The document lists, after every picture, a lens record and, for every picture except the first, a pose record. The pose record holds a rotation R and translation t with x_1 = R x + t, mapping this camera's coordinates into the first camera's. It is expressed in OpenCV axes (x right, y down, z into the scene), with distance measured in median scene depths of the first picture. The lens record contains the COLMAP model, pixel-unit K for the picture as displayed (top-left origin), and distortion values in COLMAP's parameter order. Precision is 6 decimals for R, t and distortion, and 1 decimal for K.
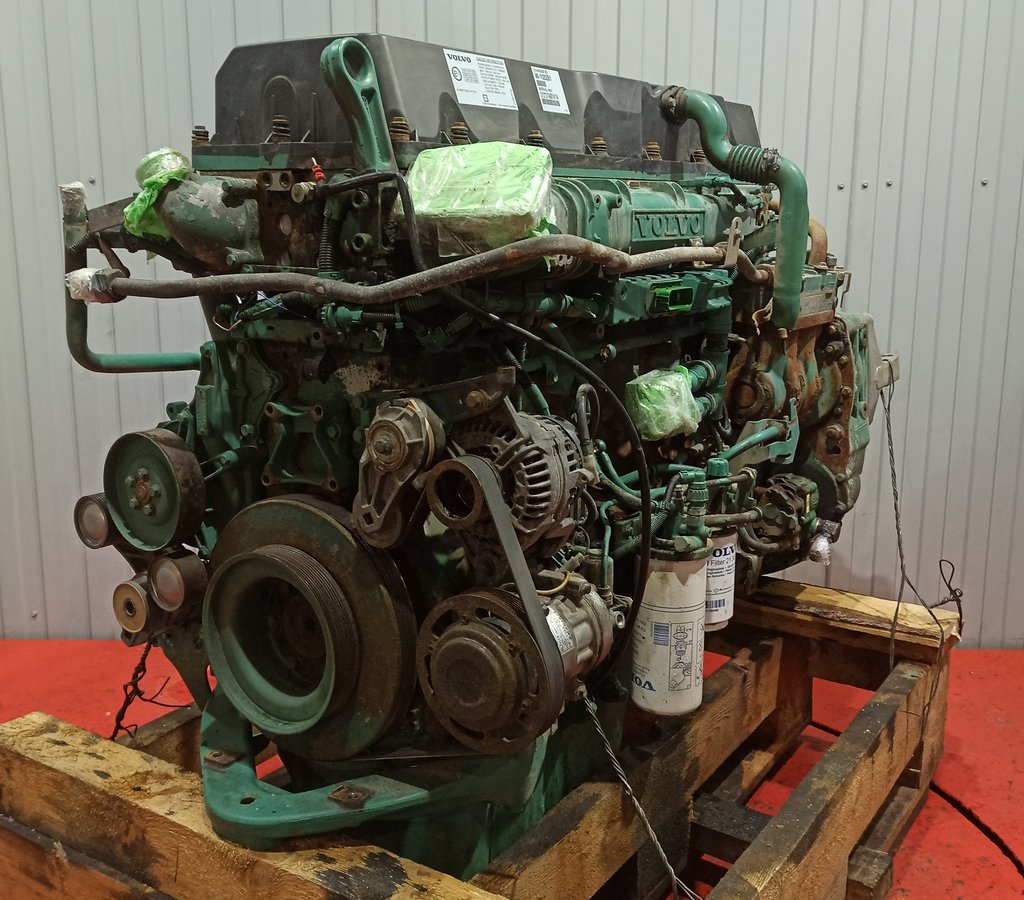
lens RADIAL K [[1096.9, 0, 514.1], [0, 1096.9, 429.1], [0, 0, 1]] dist [0.010234, -0.005017]
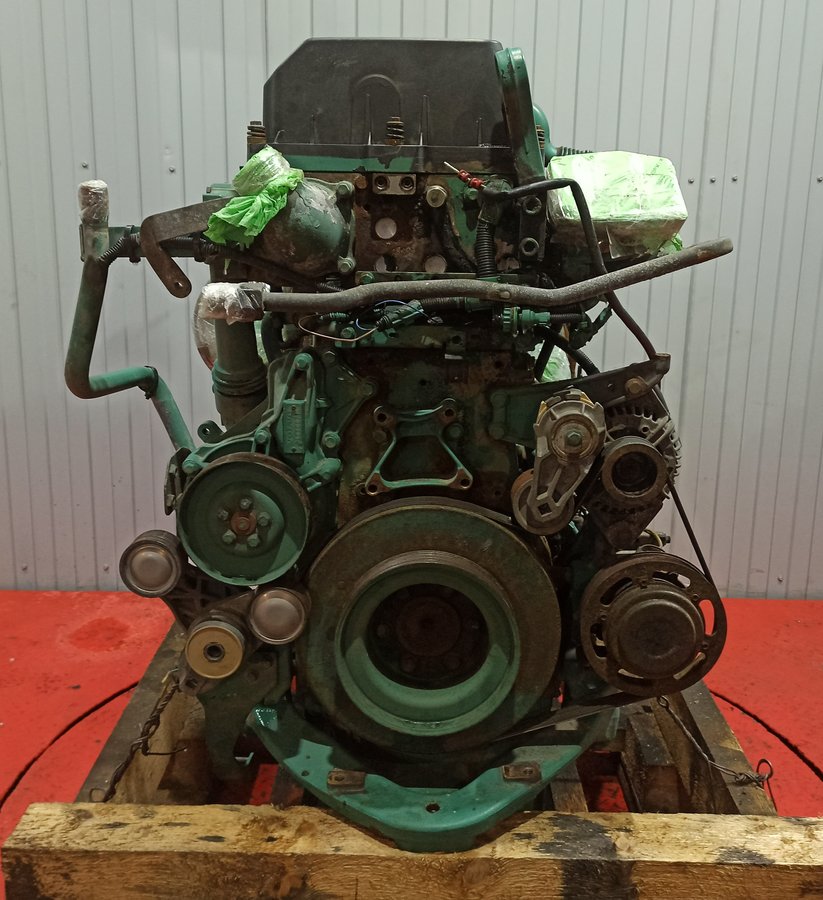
lens RADIAL K [[1021.6, 0, 410.5], [0, 1021.6, 425.0], [0, 0, 1]] dist [0.026144, 0.000491]
pose [[0.851379, -0.117679, 0.511181, -0.694073], [0.098804, 0.993043, 0.064050, -0.069963], [-0.515162, -0.004024, 0.857083, 0.209890]]
